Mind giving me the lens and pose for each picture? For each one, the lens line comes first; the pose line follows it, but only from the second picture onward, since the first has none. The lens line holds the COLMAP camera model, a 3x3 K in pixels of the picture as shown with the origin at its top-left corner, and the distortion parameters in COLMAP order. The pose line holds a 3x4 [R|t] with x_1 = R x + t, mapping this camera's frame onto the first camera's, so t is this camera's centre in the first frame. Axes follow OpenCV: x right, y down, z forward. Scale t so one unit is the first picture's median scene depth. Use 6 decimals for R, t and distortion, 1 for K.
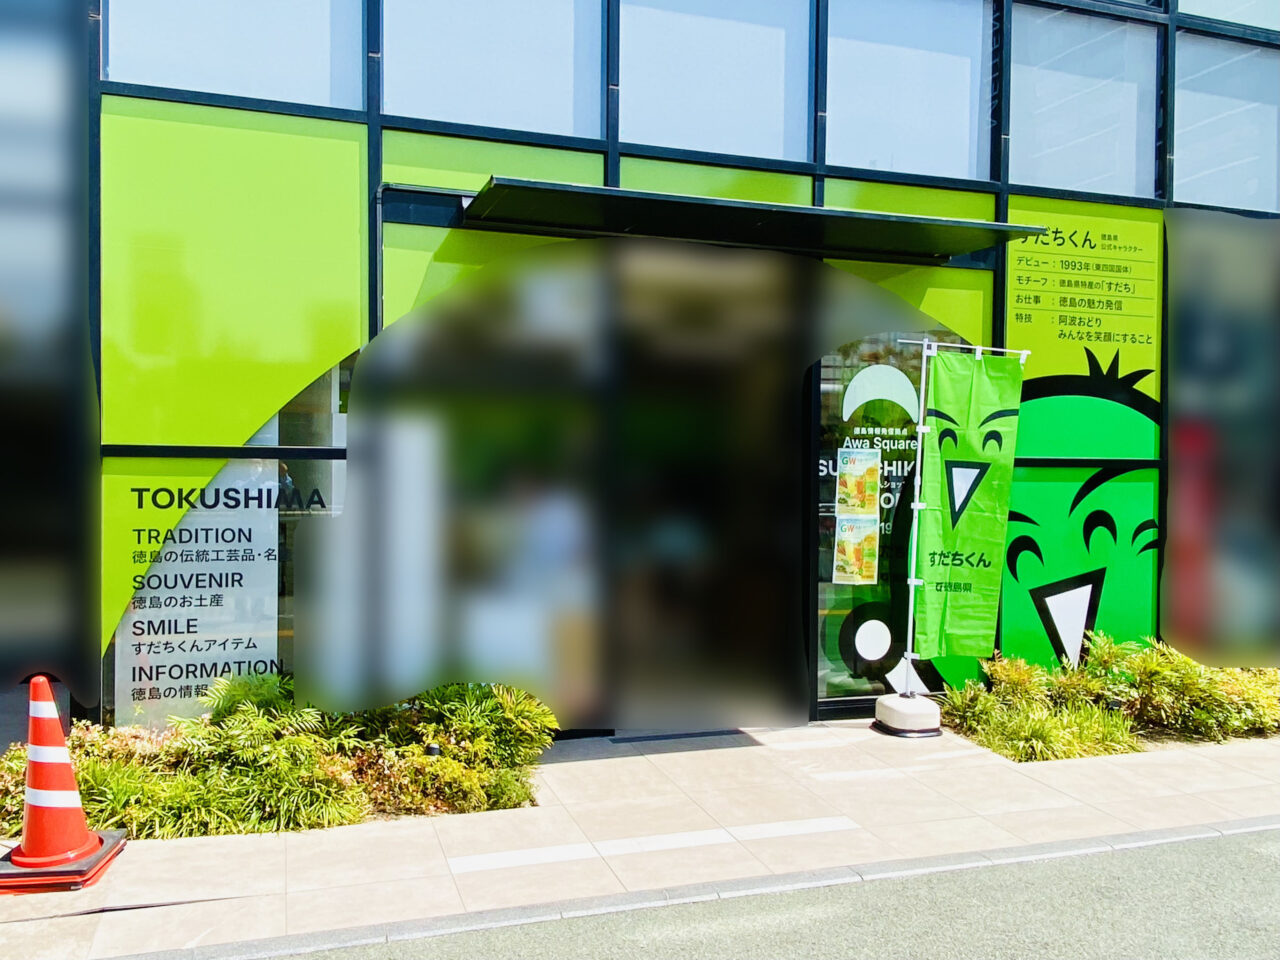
lens RADIAL K [[895.1, 0, 634.0], [0, 895.1, 488.9], [0, 0, 1]] dist [0.029859, -0.018304]
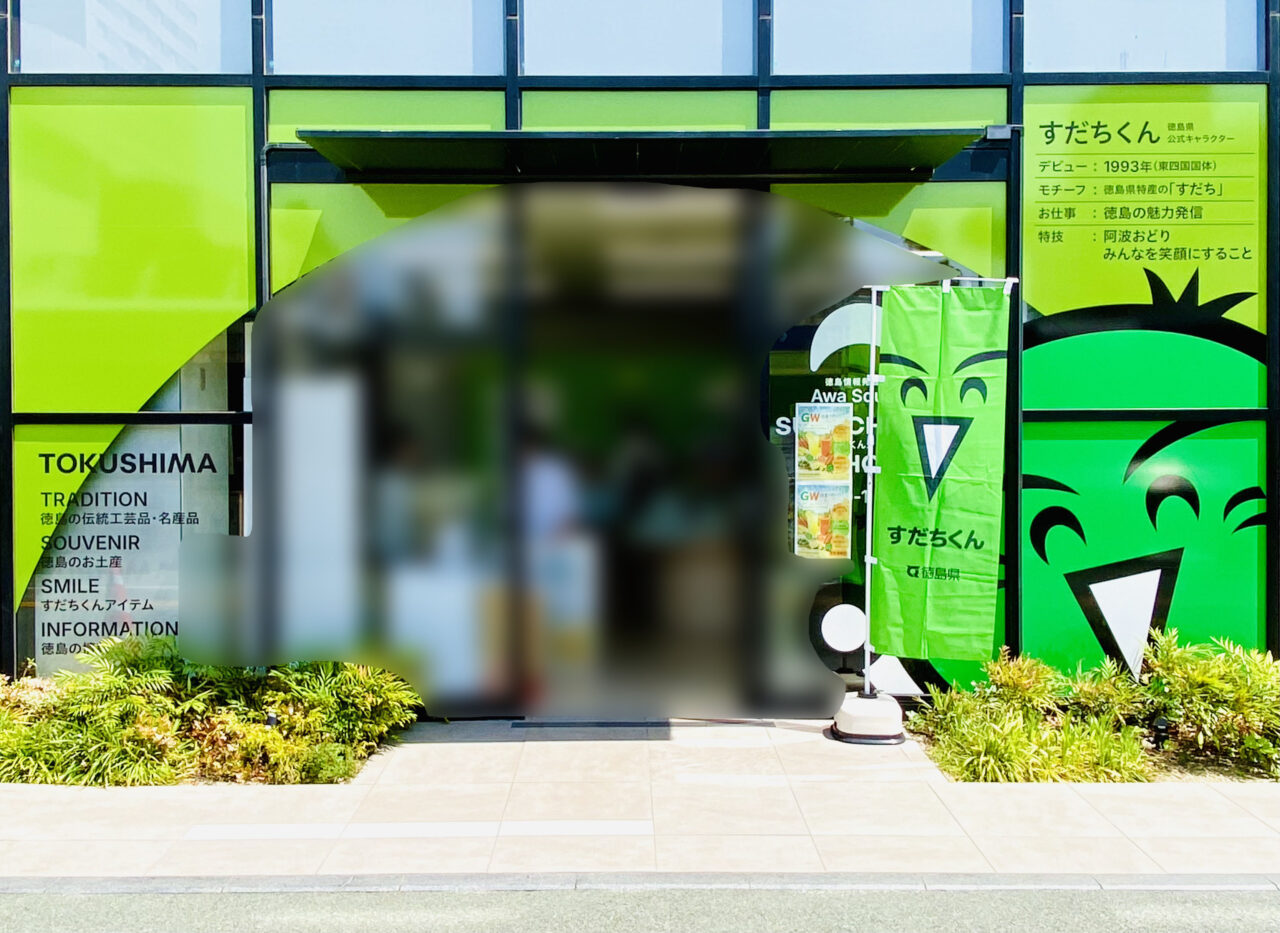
lens RADIAL K [[976.6, 0, 645.8], [0, 976.6, 458.7], [0, 0, 1]] dist [0.039724, -0.029445]
pose [[0.963211, -0.008295, -0.268617, 0.371302], [0.006469, 0.999950, -0.007684, 0.015616], [0.268667, 0.005664, 0.963216, 0.063250]]
